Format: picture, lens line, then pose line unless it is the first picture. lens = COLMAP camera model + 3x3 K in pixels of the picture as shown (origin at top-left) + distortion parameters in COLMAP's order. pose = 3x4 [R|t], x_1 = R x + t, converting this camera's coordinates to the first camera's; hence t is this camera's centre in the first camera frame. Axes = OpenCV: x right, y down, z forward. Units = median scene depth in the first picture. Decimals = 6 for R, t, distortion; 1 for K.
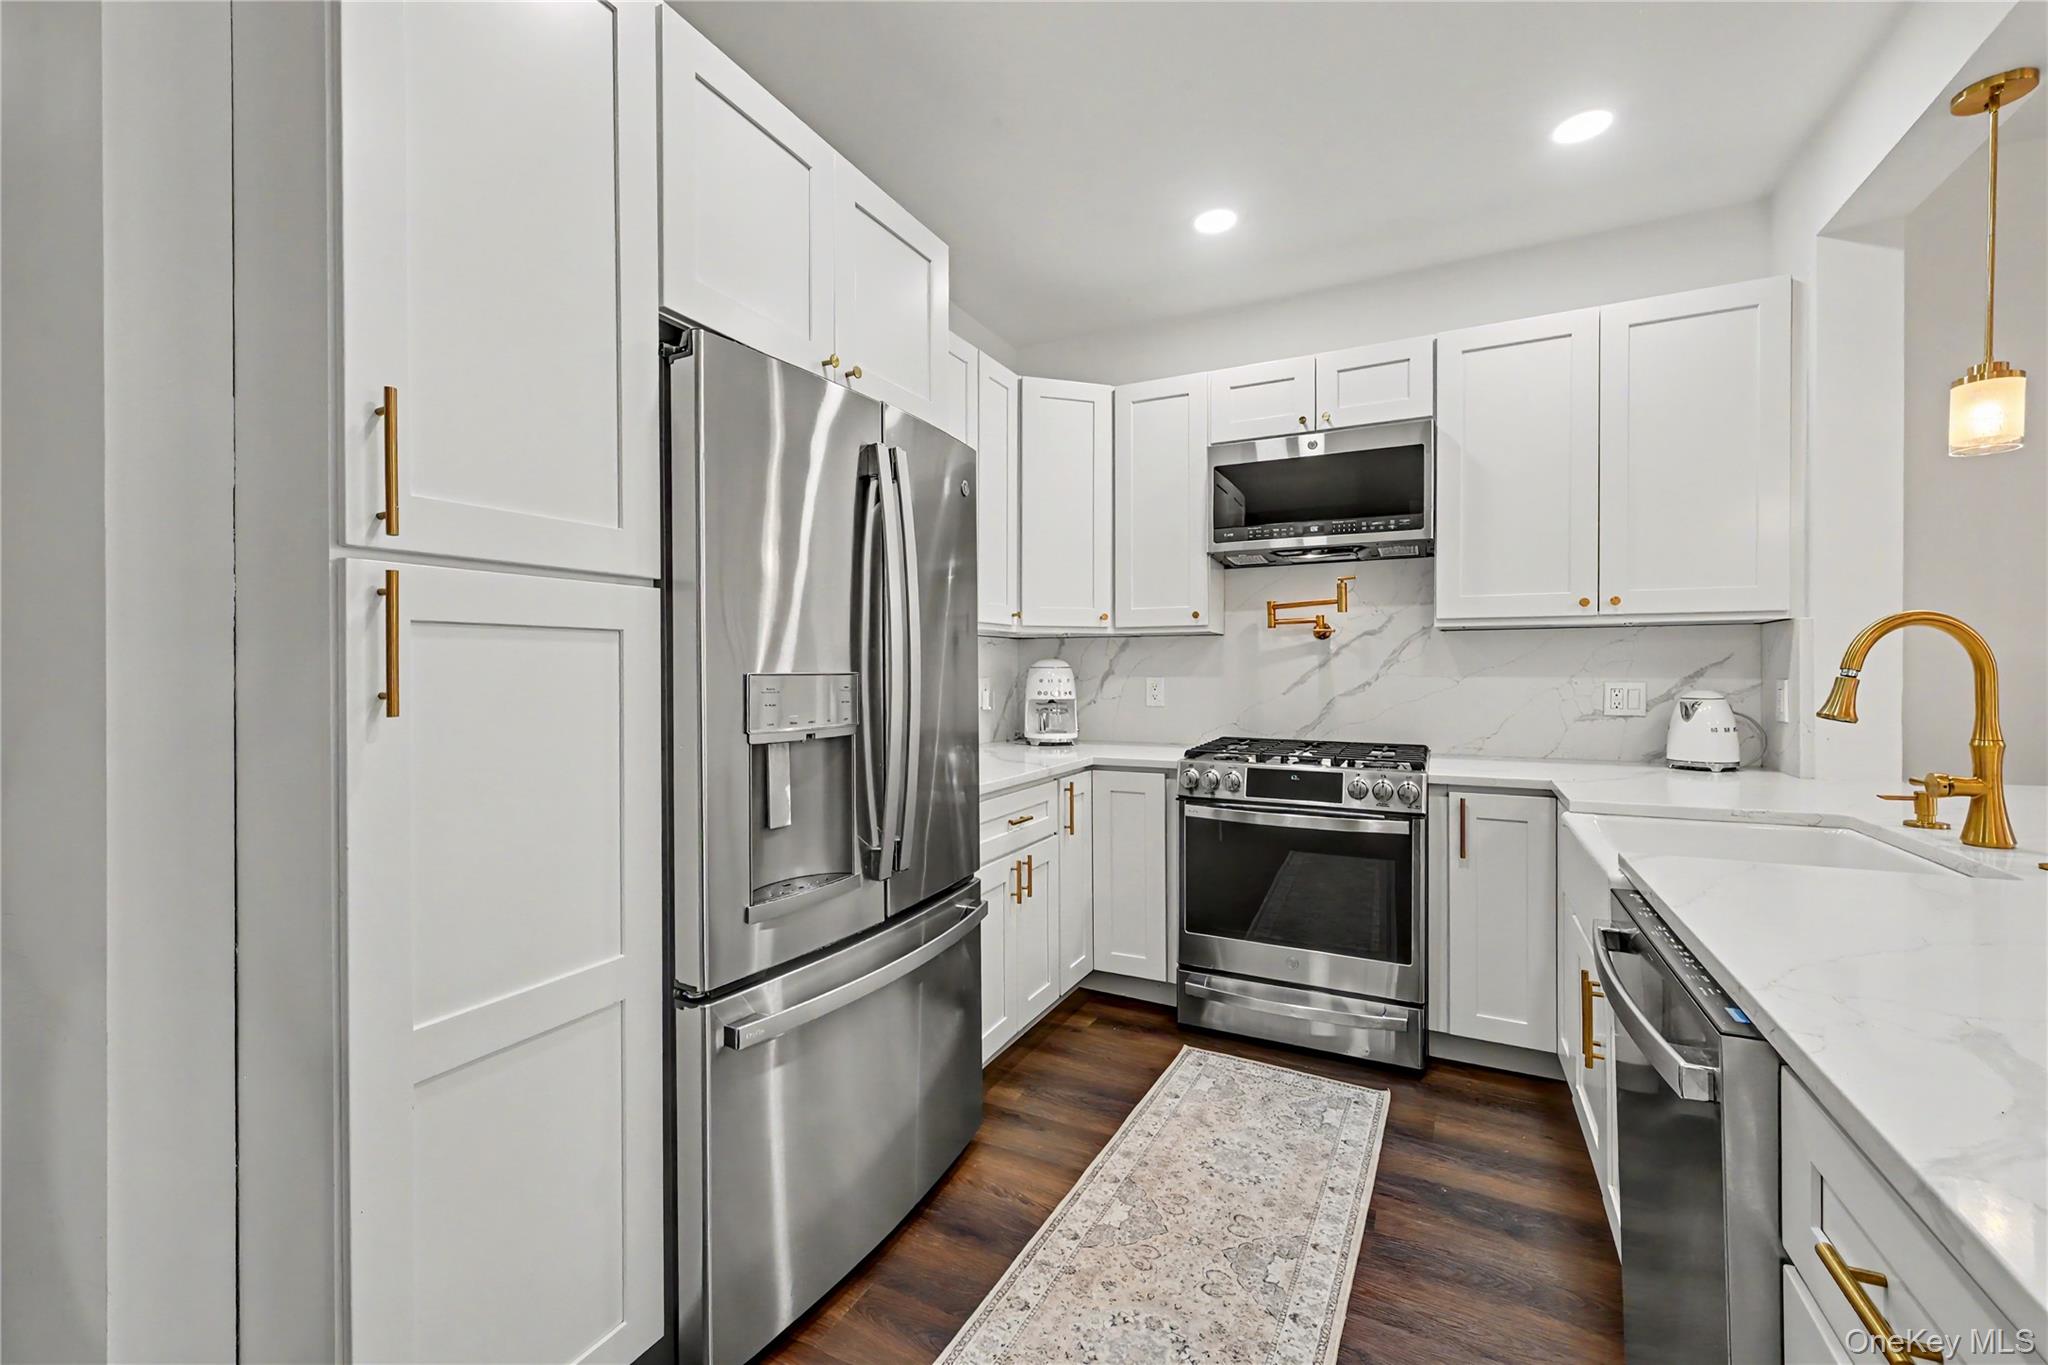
lens RADIAL K [[841.0, 0, 1012.7], [0, 841.0, 669.6], [0, 0, 1]] dist [0.000758, 0.000223]
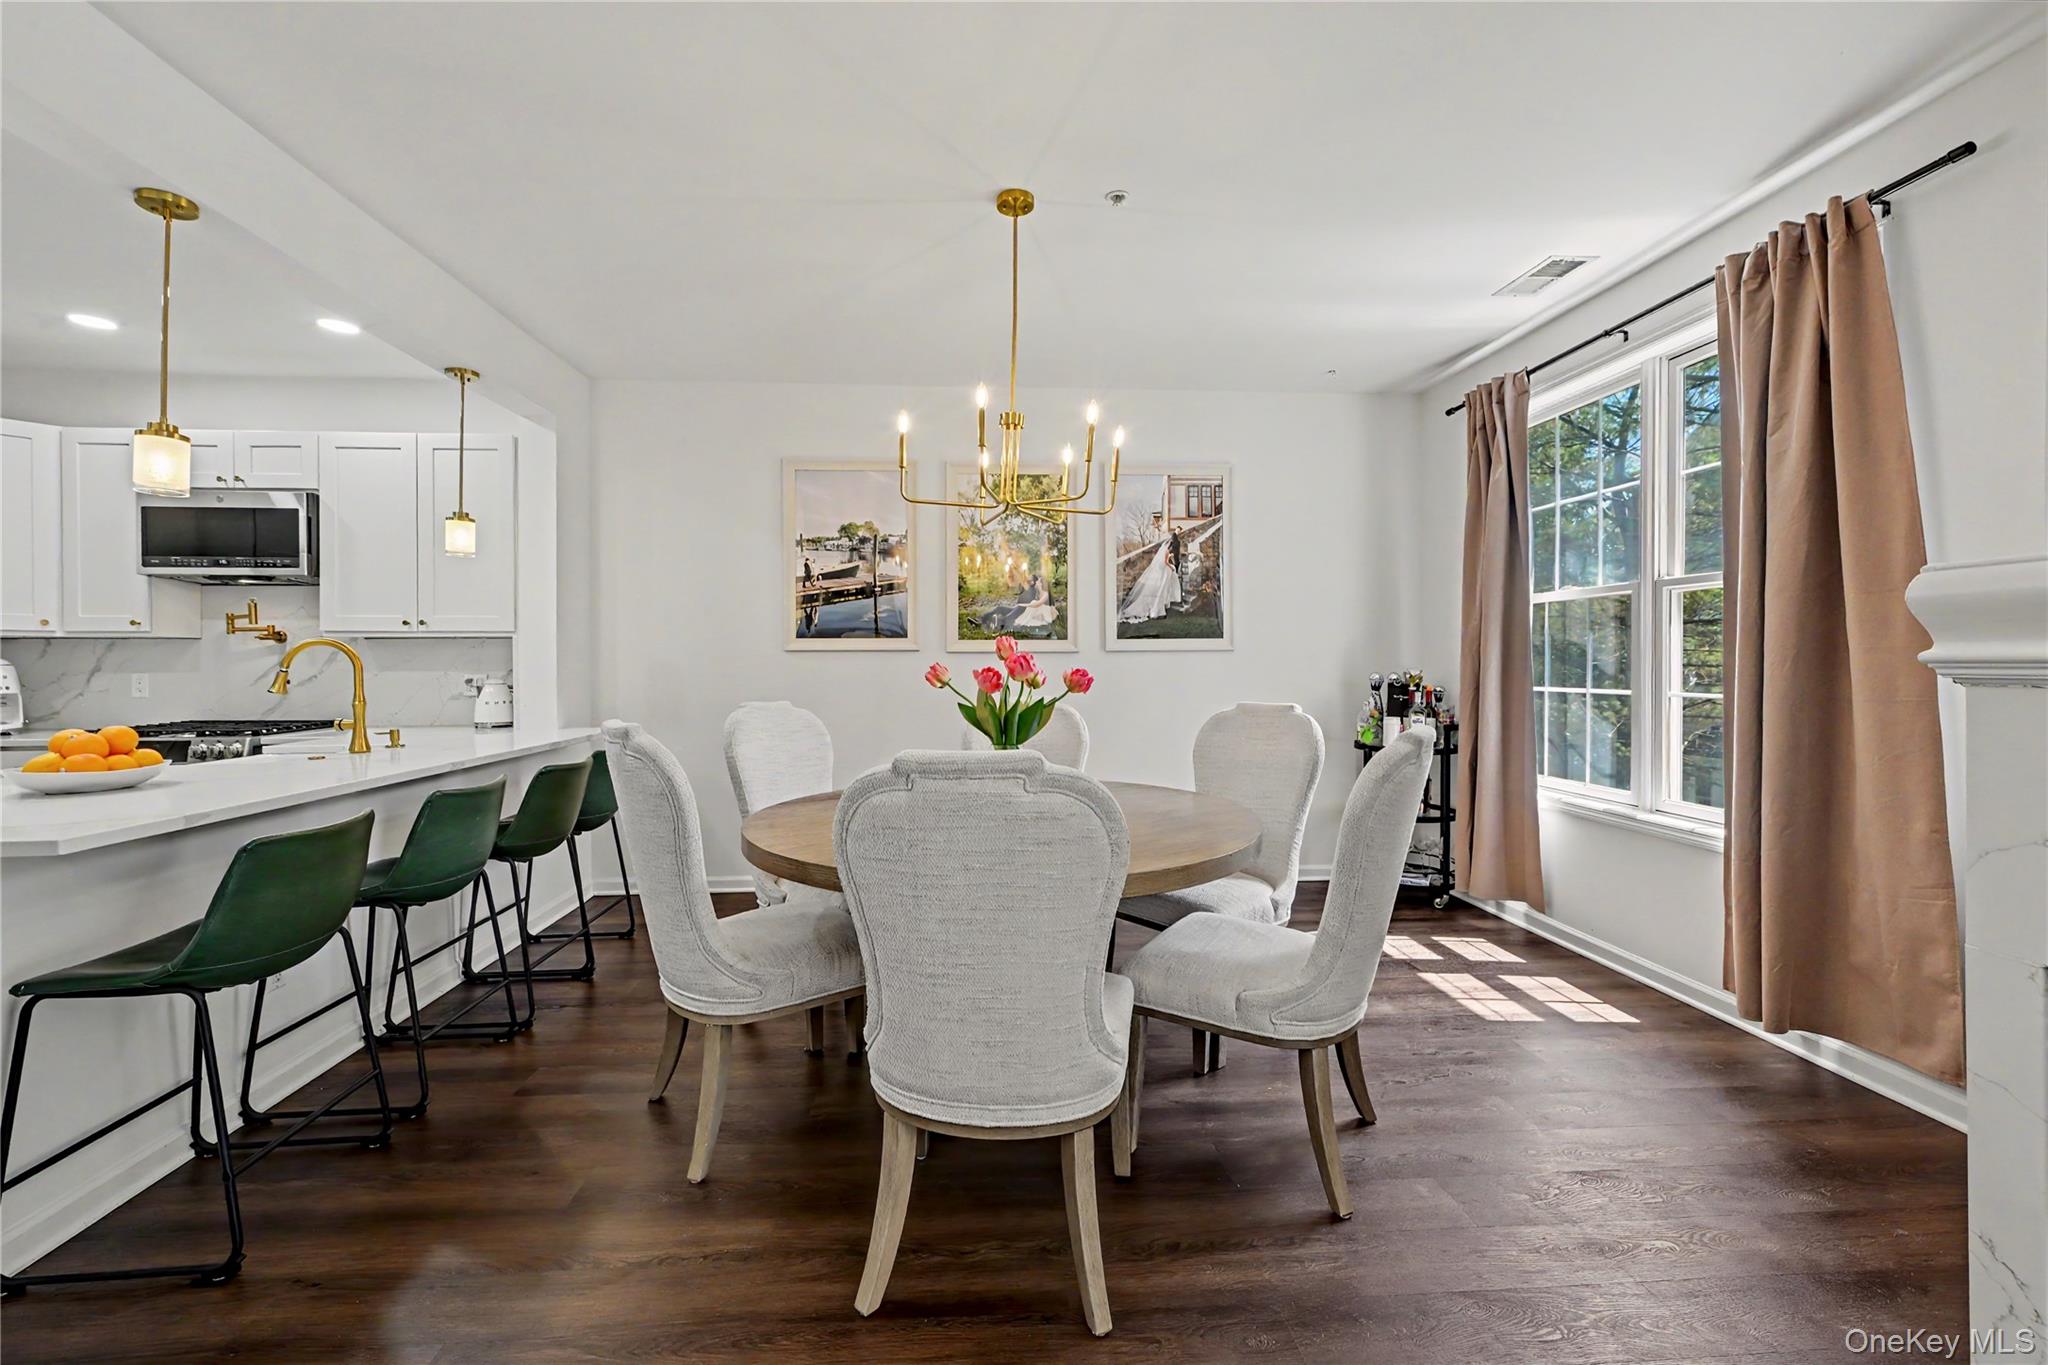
lens RADIAL K [[841.0, 0, 1012.7], [0, 841.0, 669.6], [0, 0, 1]] dist [0.000758, 0.000223]
pose [[0.846606, -0.006299, 0.532183, 0.705221], [0.001944, 0.999960, 0.008744, -0.004792], [-0.532216, -0.006368, 0.846584, -0.795200]]
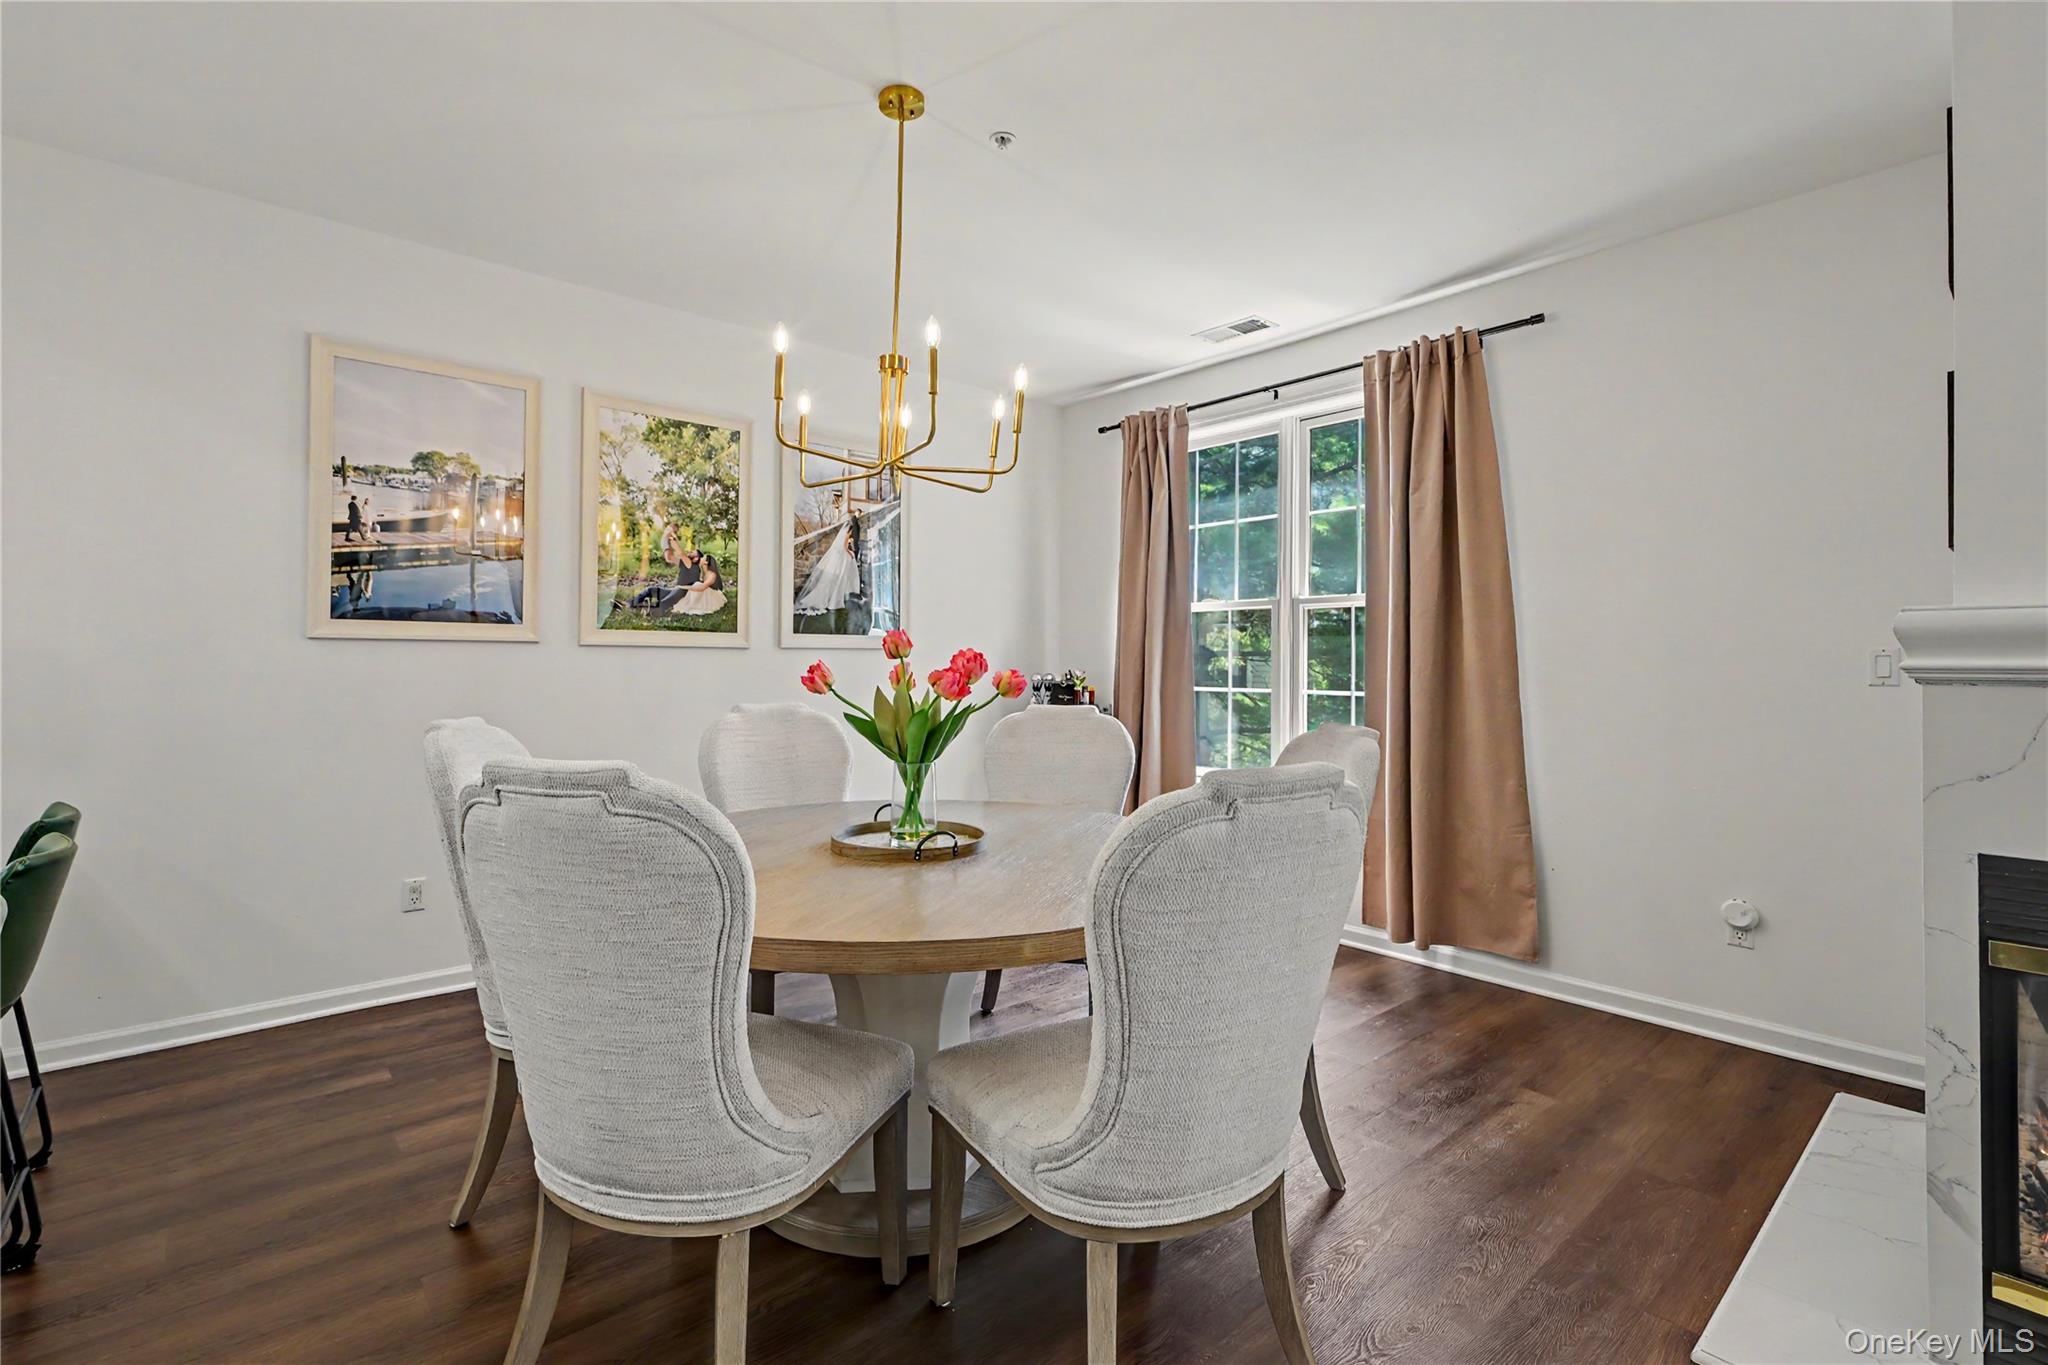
lens RADIAL K [[926.3, 0, 1009.4], [0, 926.3, 653.8], [0, 0, 1]] dist [0.005964, 0.000057]
pose [[0.356137, 0.011901, 0.934358, 0.464927], [-0.007676, 0.999922, -0.009810, -0.004276], [-0.934402, -0.003679, 0.356201, -0.415360]]
